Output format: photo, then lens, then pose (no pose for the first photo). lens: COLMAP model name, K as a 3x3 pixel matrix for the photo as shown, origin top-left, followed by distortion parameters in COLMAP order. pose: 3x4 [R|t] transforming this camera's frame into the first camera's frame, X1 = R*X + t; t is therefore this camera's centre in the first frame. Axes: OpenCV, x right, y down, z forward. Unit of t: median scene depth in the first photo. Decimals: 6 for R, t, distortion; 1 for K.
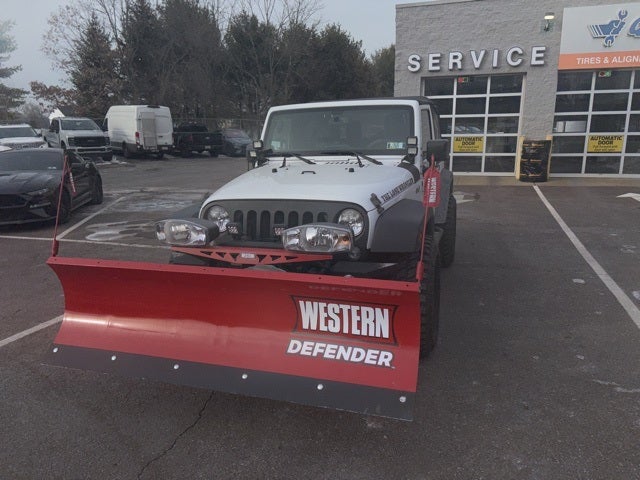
lens RADIAL K [[475.6, 0, 328.7], [0, 475.6, 250.5], [0, 0, 1]] dist [0.057370, -0.062168]
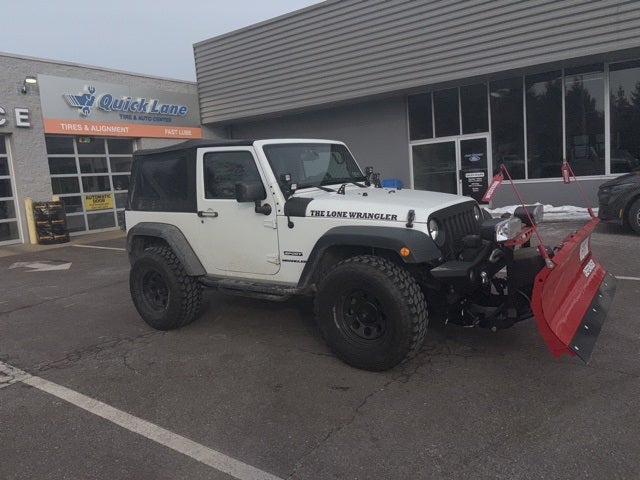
lens RADIAL K [[474.1, 0, 321.6], [0, 474.1, 233.4], [0, 0, 1]] dist [0.060206, -0.056216]
pose [[0.310834, -0.122225, 0.942573, -0.298097], [0.290274, 0.956525, 0.028310, -0.037012], [-0.905054, 0.264804, 0.332799, 0.198199]]
